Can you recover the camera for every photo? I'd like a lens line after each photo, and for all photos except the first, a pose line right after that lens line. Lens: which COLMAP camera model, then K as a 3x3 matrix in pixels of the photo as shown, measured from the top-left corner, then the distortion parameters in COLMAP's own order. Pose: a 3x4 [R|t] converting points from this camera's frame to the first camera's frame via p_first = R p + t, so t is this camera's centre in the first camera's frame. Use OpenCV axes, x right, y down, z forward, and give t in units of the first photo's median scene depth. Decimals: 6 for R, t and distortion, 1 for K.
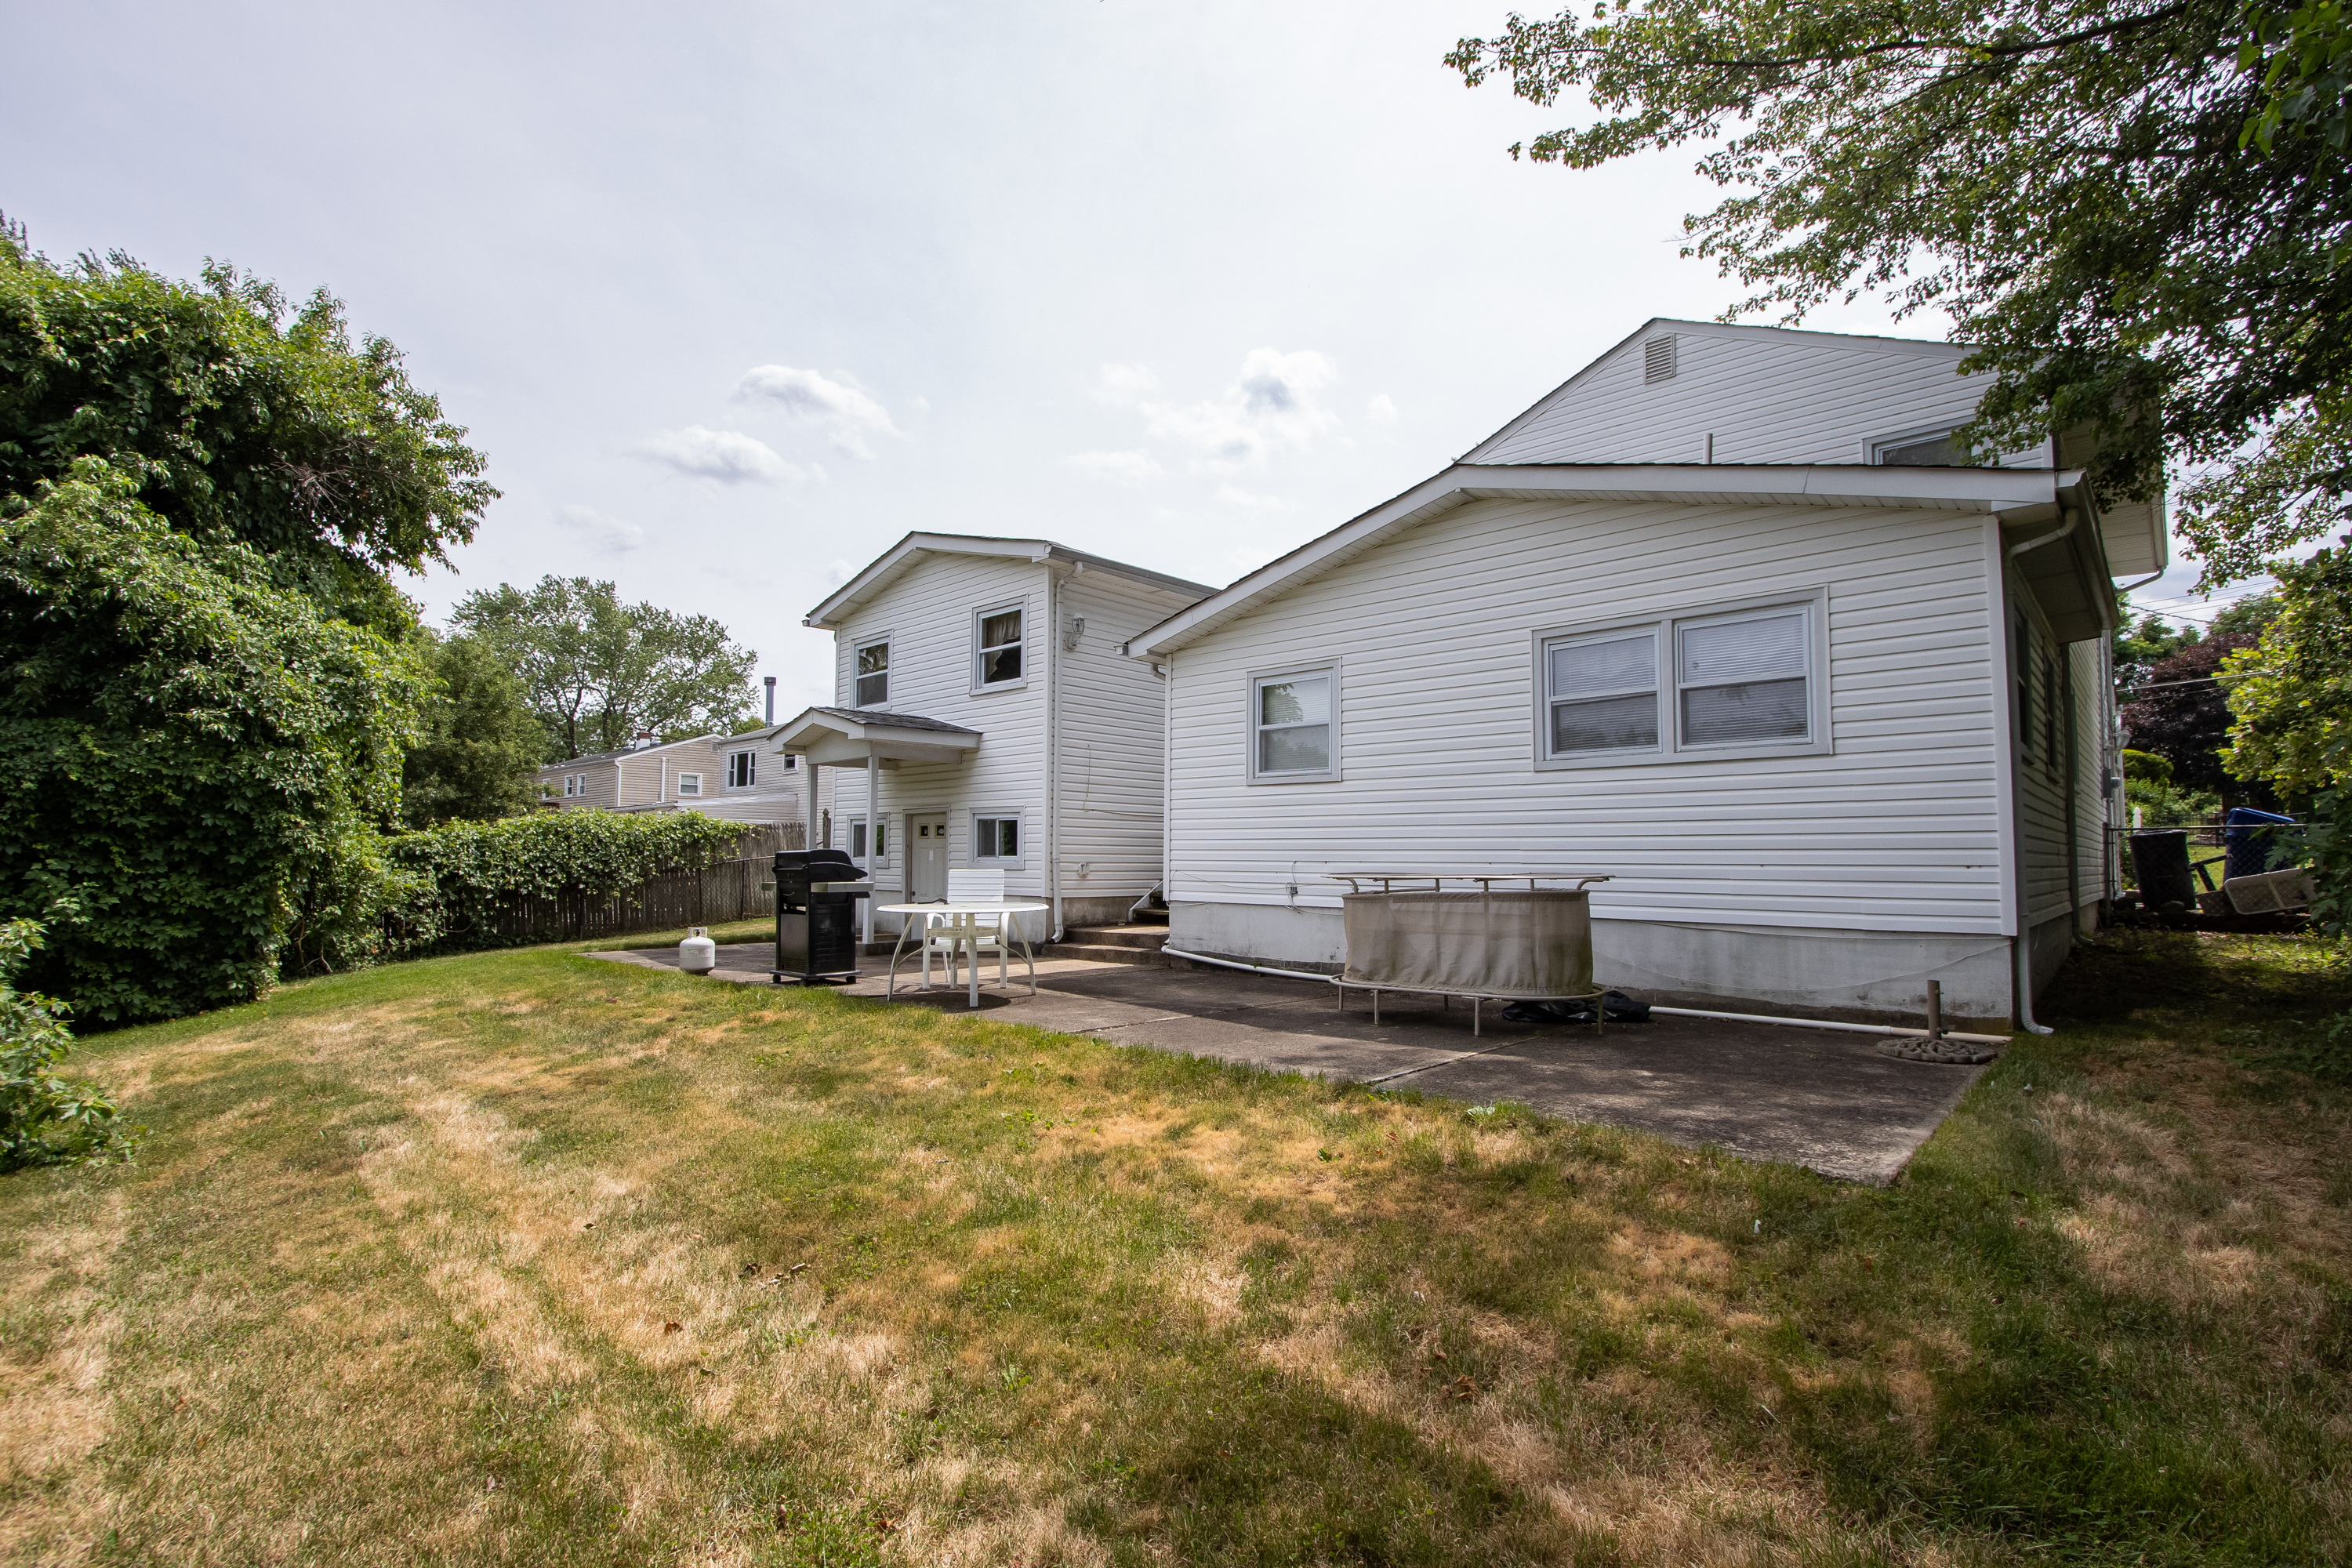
lens RADIAL K [[1076.2, 0, 1187.3], [0, 1076.2, 791.1], [0, 0, 1]] dist [-0.016613, -0.000513]
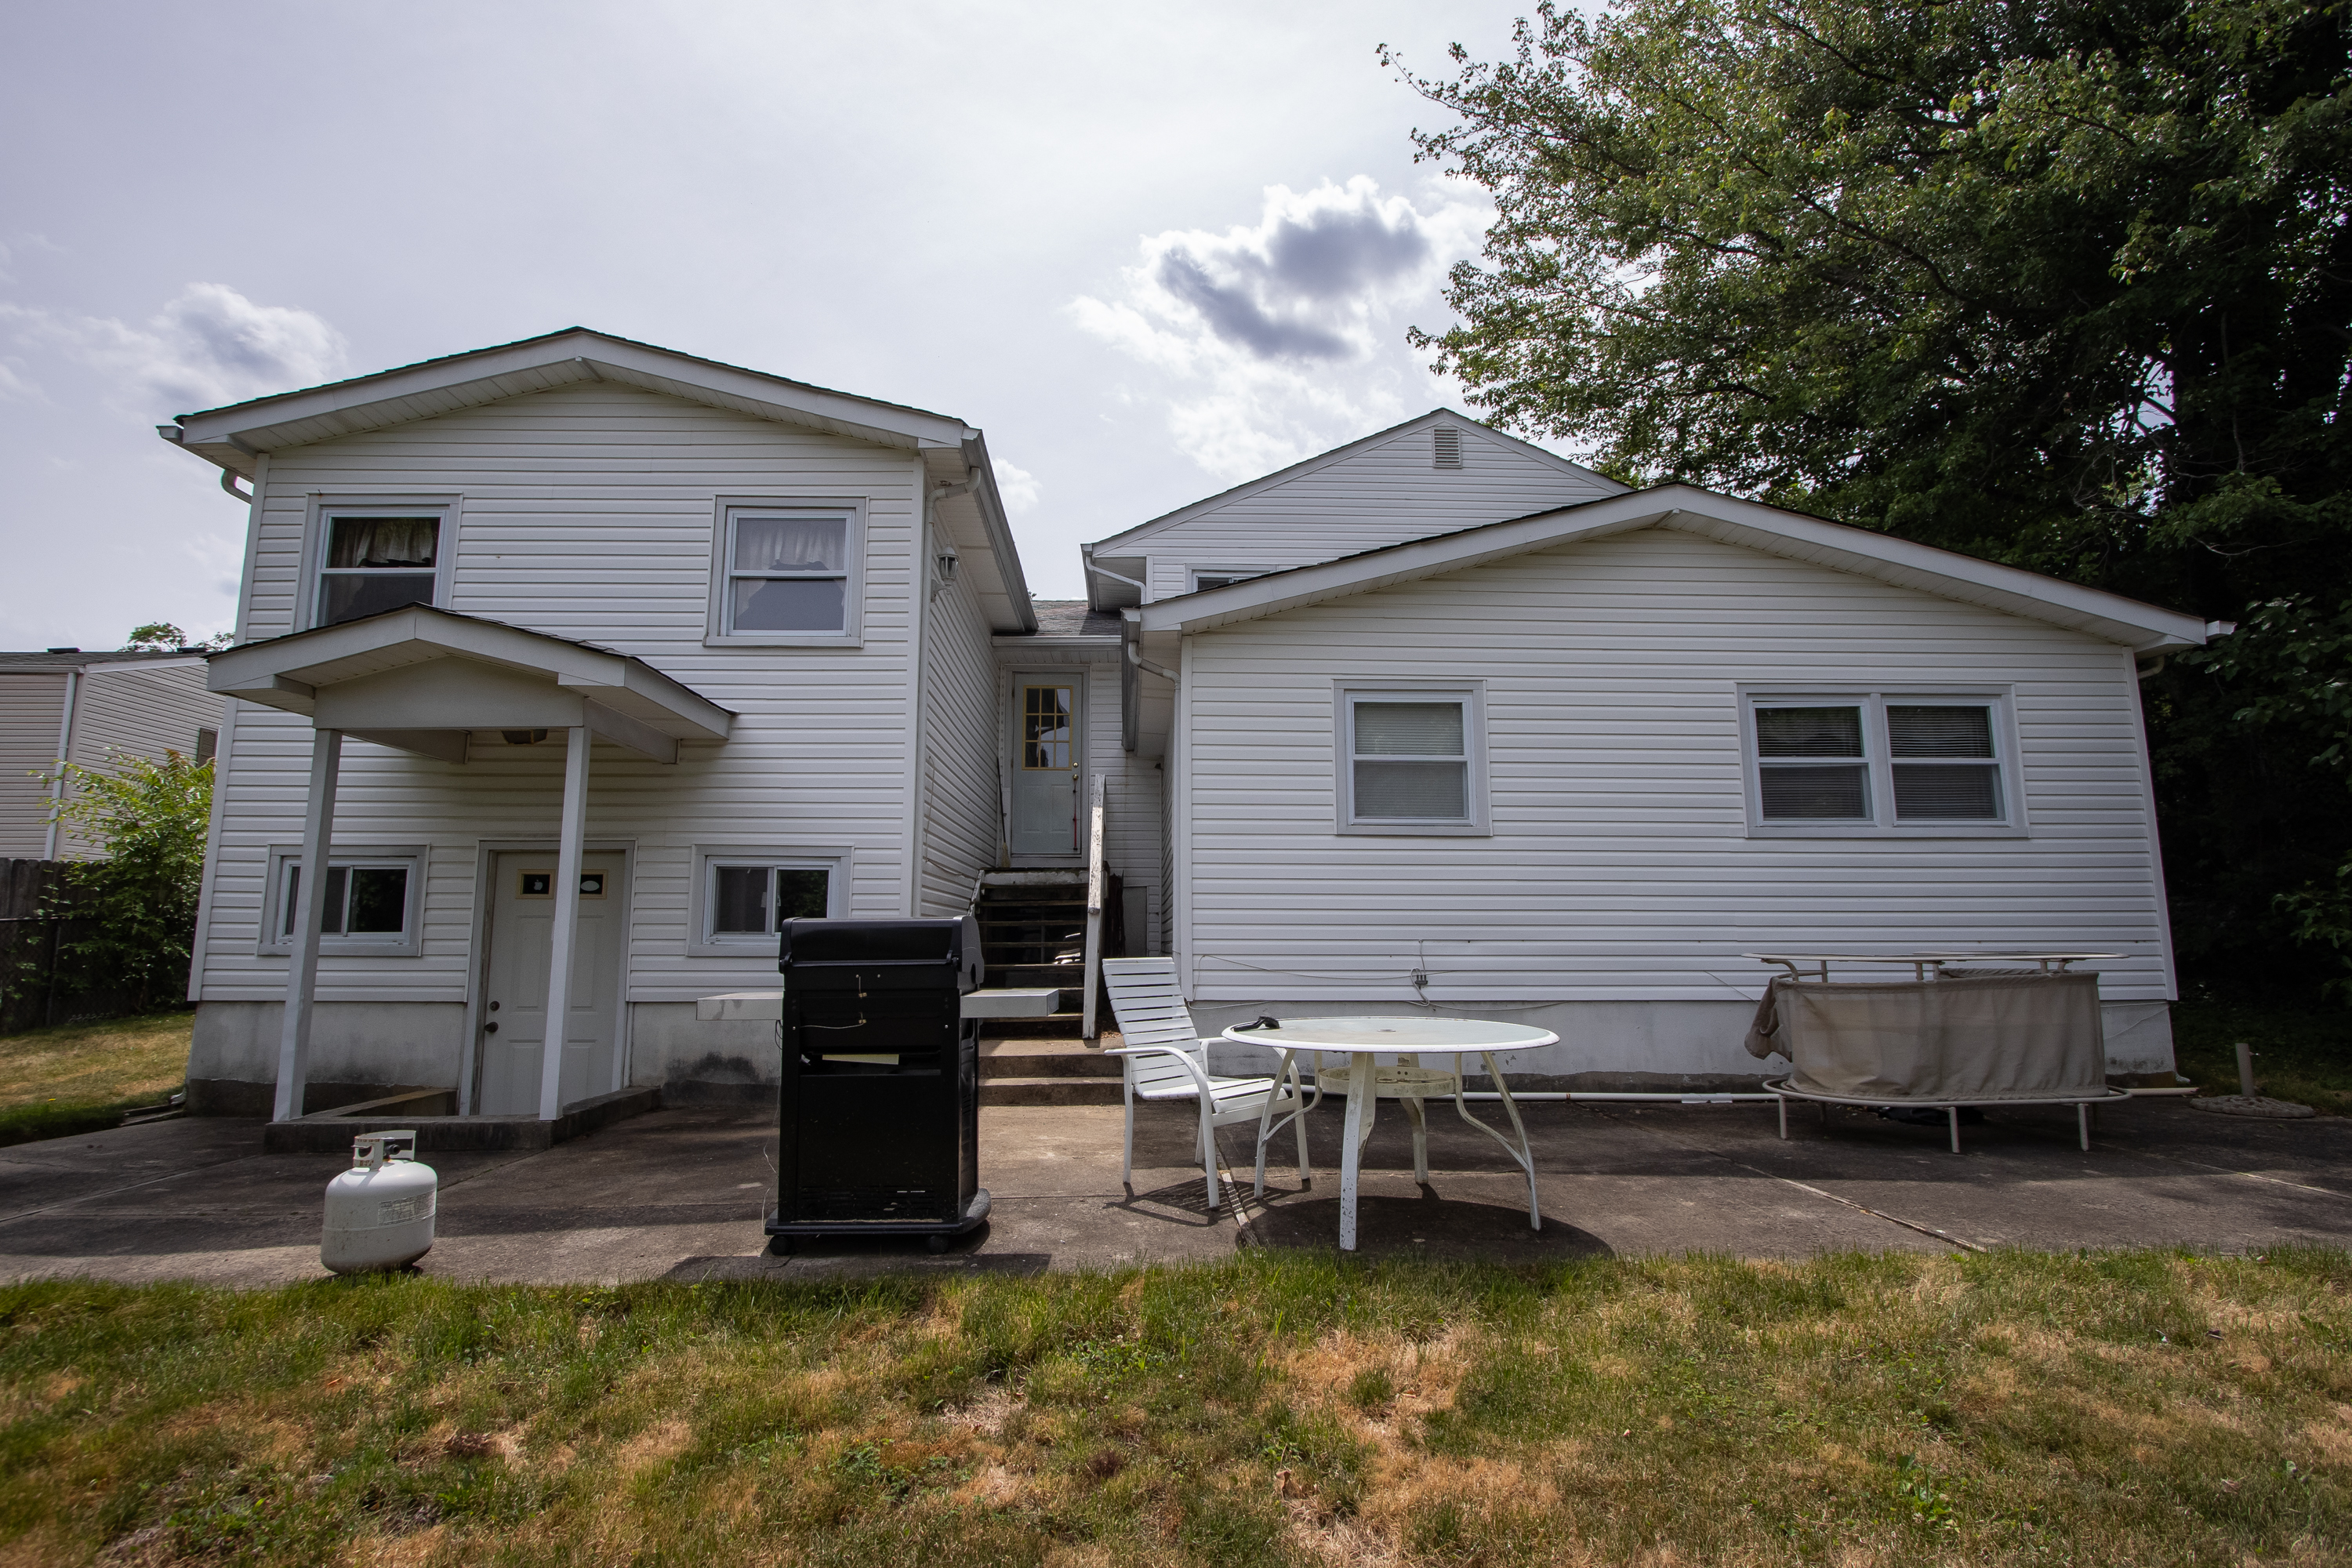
lens RADIAL K [[1076.2, 0, 1178.0], [0, 1076.2, 780.3], [0, 0, 1]] dist [-0.016613, -0.000513]
pose [[0.722061, 0.101376, 0.684362, -0.418081], [-0.041919, 0.993799, -0.102985, 0.030374], [-0.690559, 0.045674, 0.721833, 0.448619]]
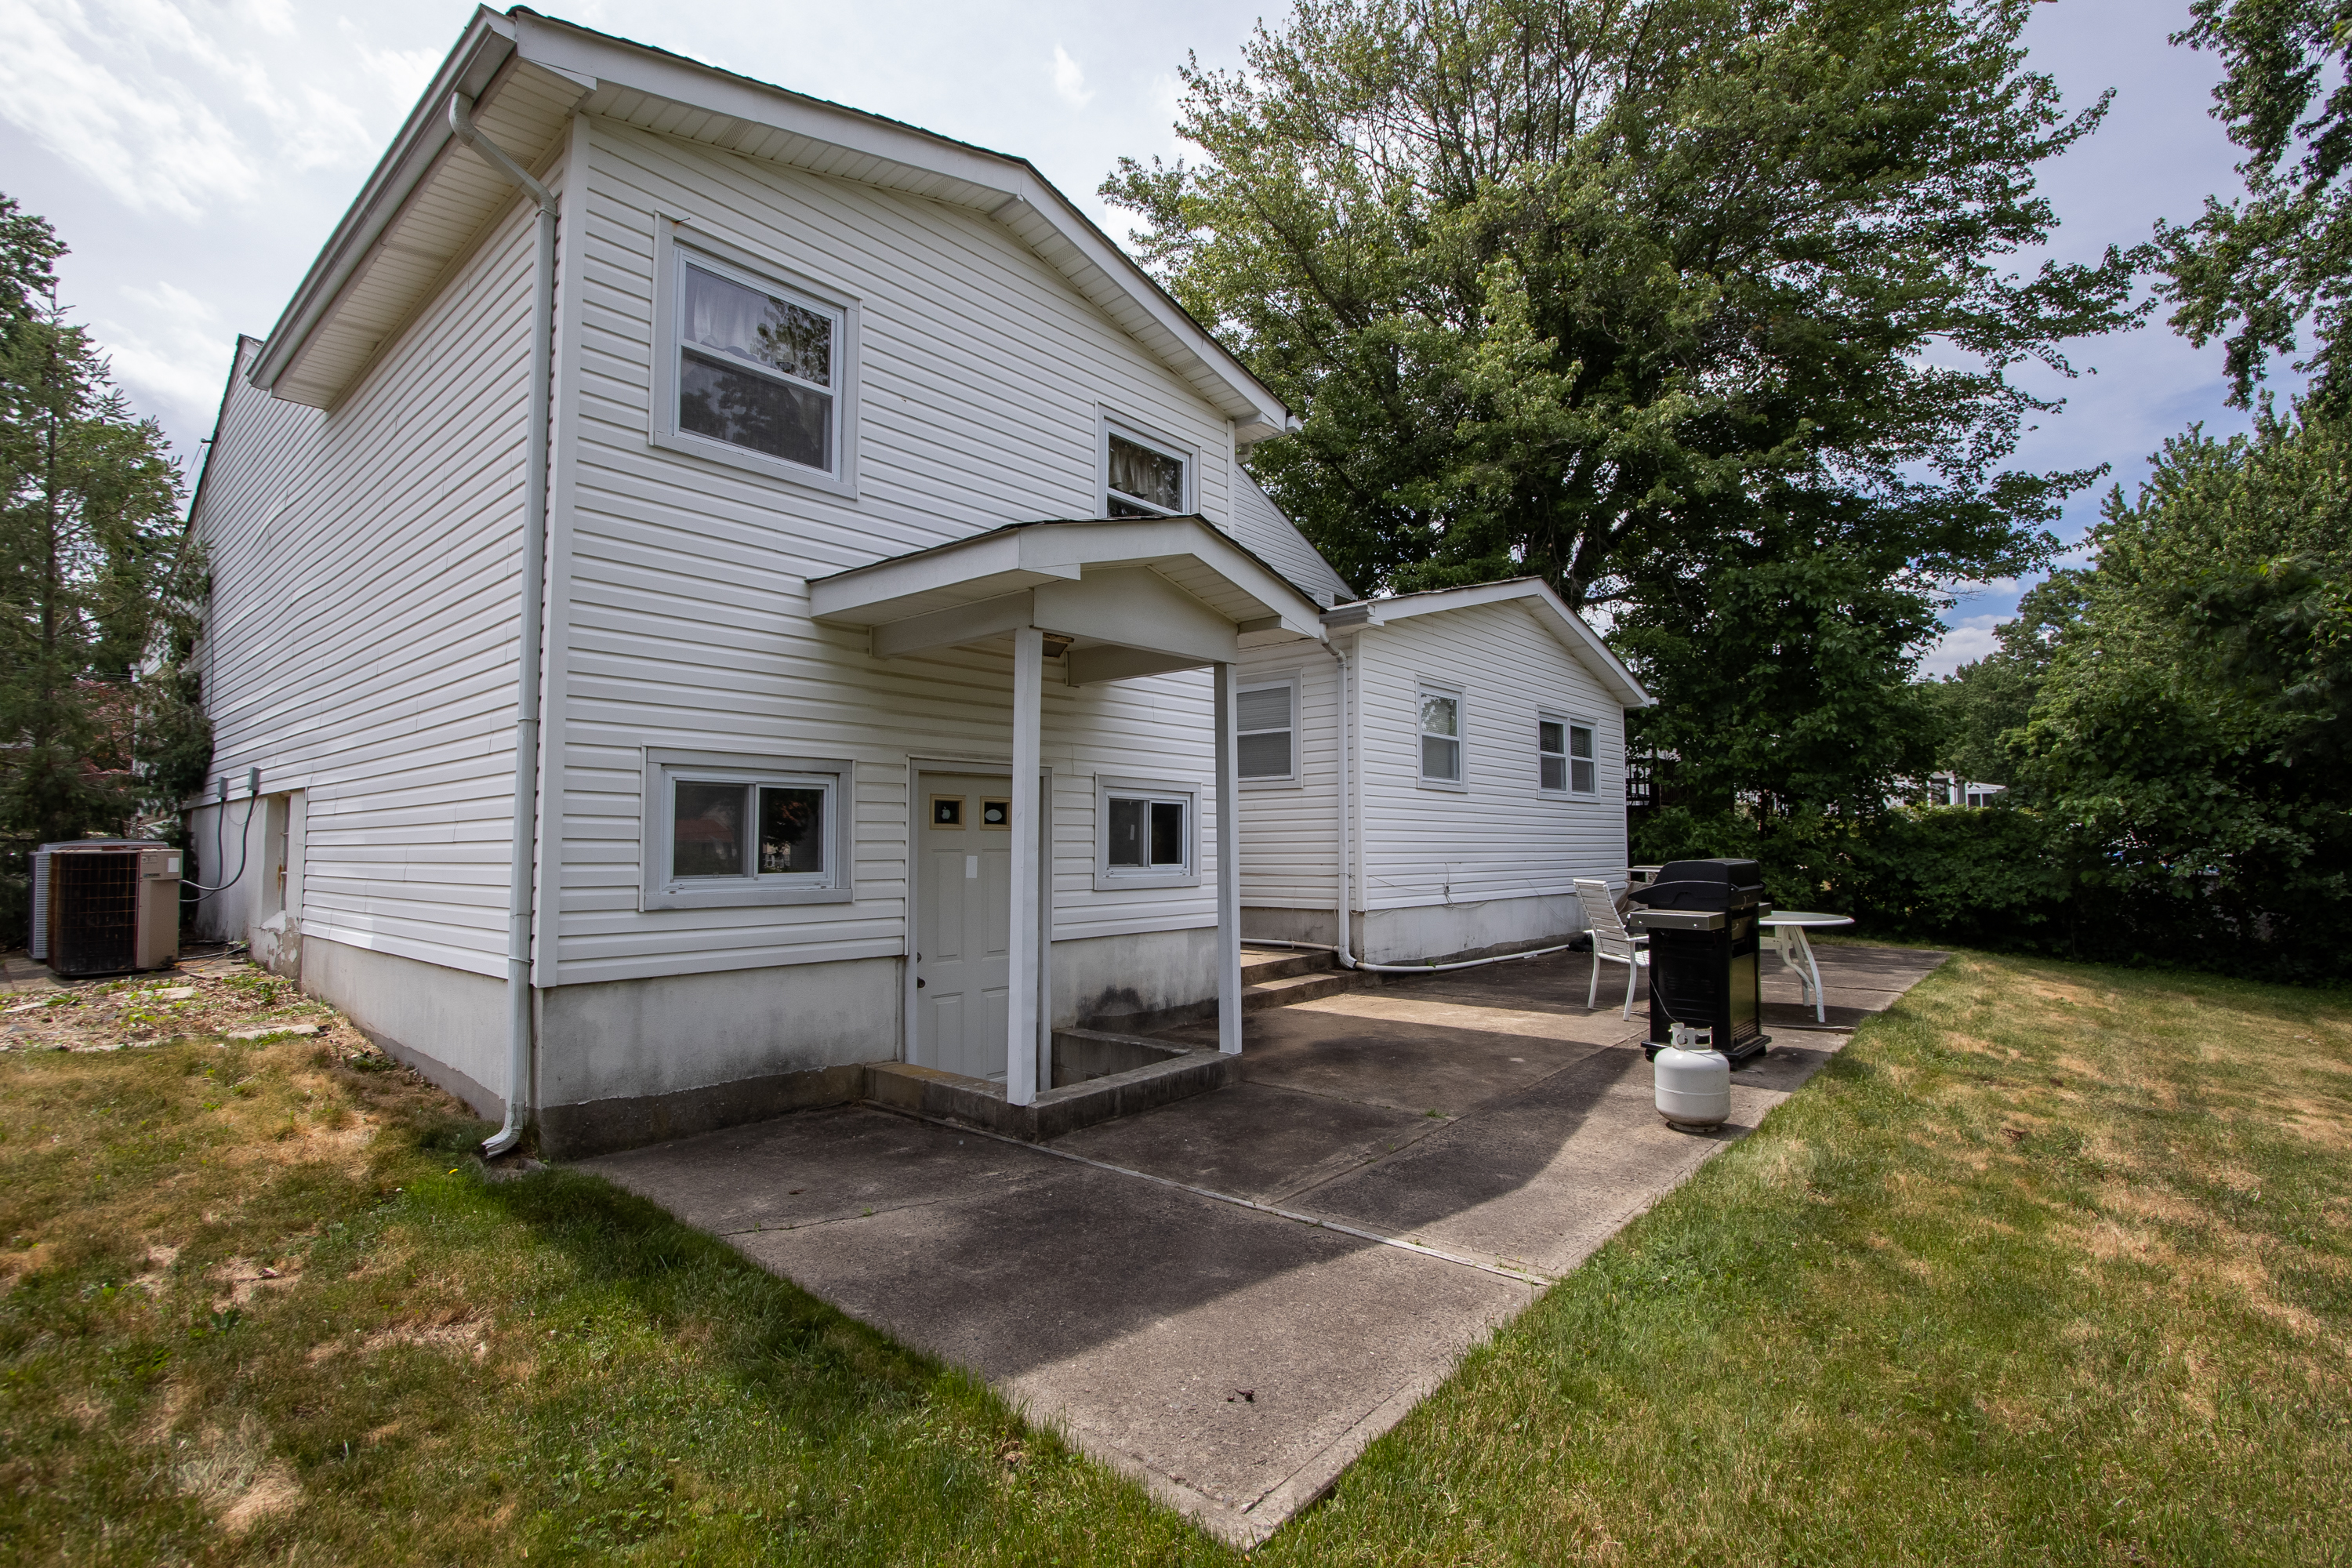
lens RADIAL K [[1076.2, 0, 1177.9], [0, 1076.2, 795.4], [0, 0, 1]] dist [-0.016613, -0.000513]
pose [[-0.027056, 0.051424, 0.998310, -0.758576], [-0.052537, 0.997223, -0.052792, 0.053670], [-0.998252, -0.053877, -0.024279, 1.009956]]
